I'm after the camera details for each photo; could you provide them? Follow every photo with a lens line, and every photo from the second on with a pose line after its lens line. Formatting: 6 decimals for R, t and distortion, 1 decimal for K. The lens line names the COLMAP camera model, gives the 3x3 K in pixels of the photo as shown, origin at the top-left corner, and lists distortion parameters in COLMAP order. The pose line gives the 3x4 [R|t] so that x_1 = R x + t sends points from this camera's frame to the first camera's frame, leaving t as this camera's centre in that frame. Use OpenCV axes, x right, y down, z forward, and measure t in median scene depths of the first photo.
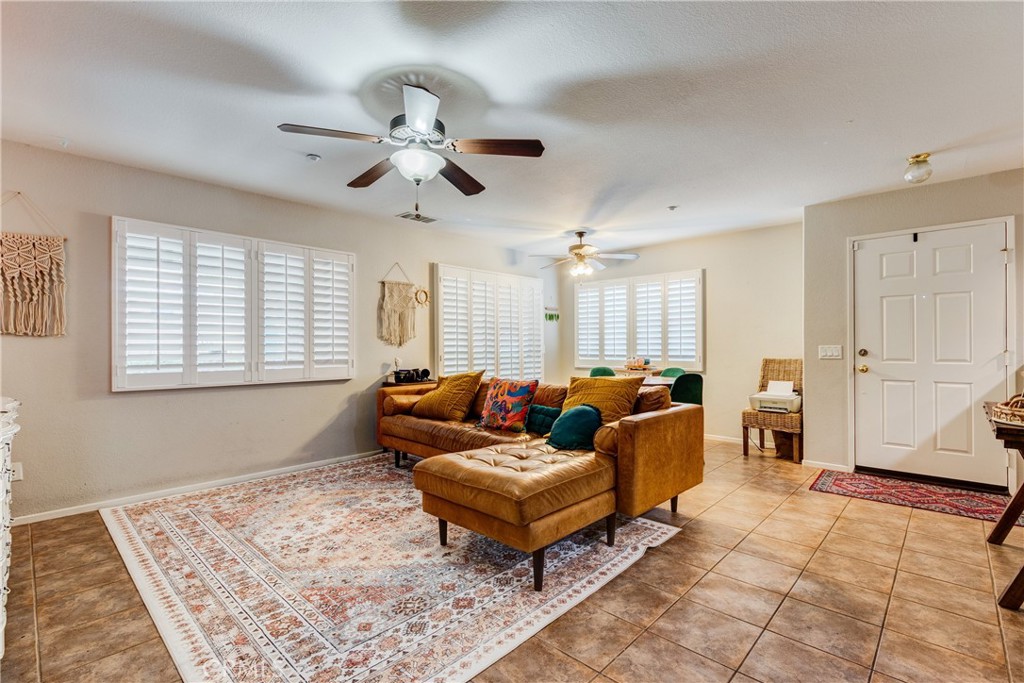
lens RADIAL K [[465.7, 0, 500.9], [0, 465.7, 347.3], [0, 0, 1]] dist [0.007107, -0.001748]
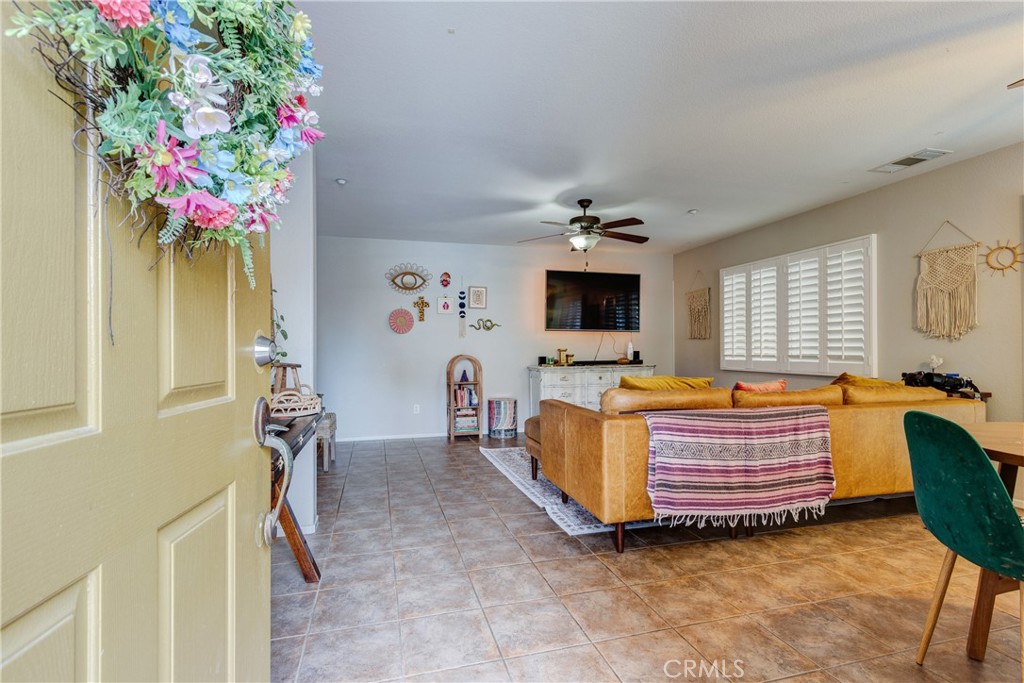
lens RADIAL K [[465.7, 0, 503.1], [0, 465.7, 348.2], [0, 0, 1]] dist [0.007107, -0.001748]
pose [[-0.512951, 0.001014, -0.858417, 1.094363], [0.002654, 0.999996, -0.000404, 0.013345], [0.858414, -0.002485, -0.512952, 1.189128]]
